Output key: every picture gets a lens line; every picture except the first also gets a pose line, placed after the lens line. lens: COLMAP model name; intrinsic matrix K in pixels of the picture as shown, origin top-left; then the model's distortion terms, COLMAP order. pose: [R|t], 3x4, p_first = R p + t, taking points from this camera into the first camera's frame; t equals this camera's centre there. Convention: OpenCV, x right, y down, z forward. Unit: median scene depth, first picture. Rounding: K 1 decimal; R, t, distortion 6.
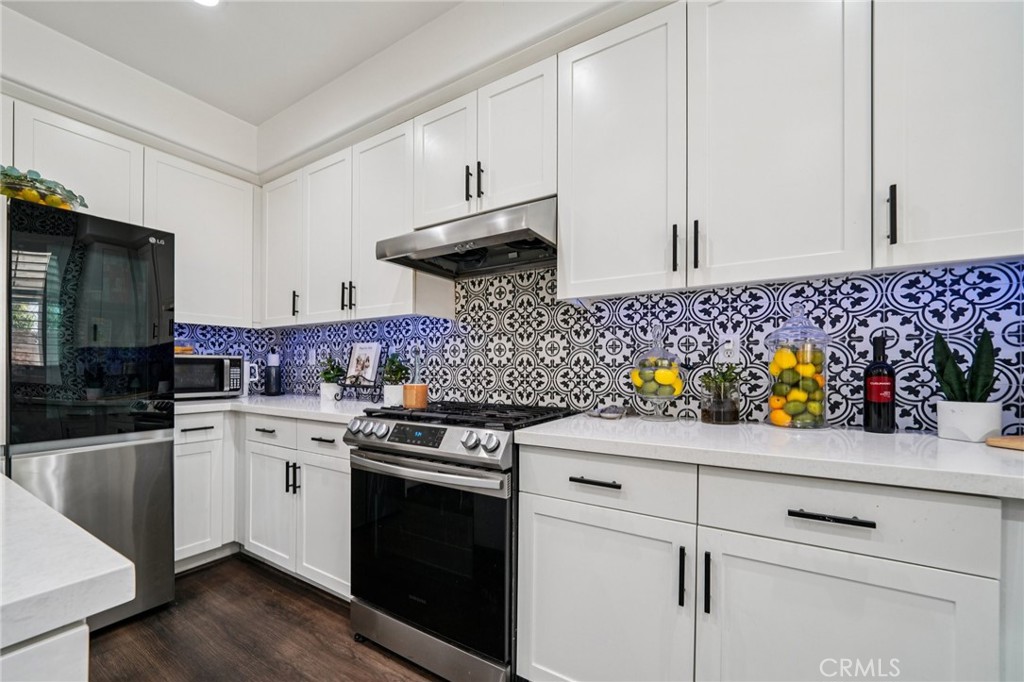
lens RADIAL K [[410.1, 0, 498.8], [0, 410.1, 365.8], [0, 0, 1]] dist [-0.003685, -0.000246]
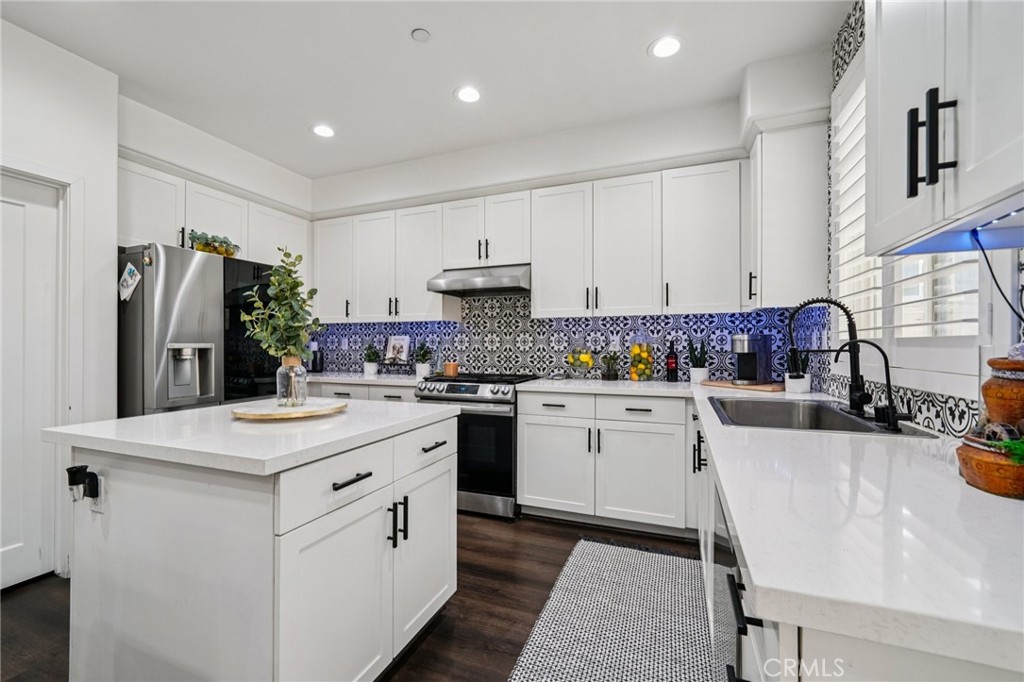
lens RADIAL K [[430.6, 0, 512.0], [0, 430.6, 341.0], [0, 0, 1]] dist [-0.001279, -0.000218]
pose [[0.981215, 0.000217, 0.192917, -0.312507], [0.000476, 0.999994, -0.003547, -0.043945], [-0.192916, 0.003572, 0.981209, -0.896812]]
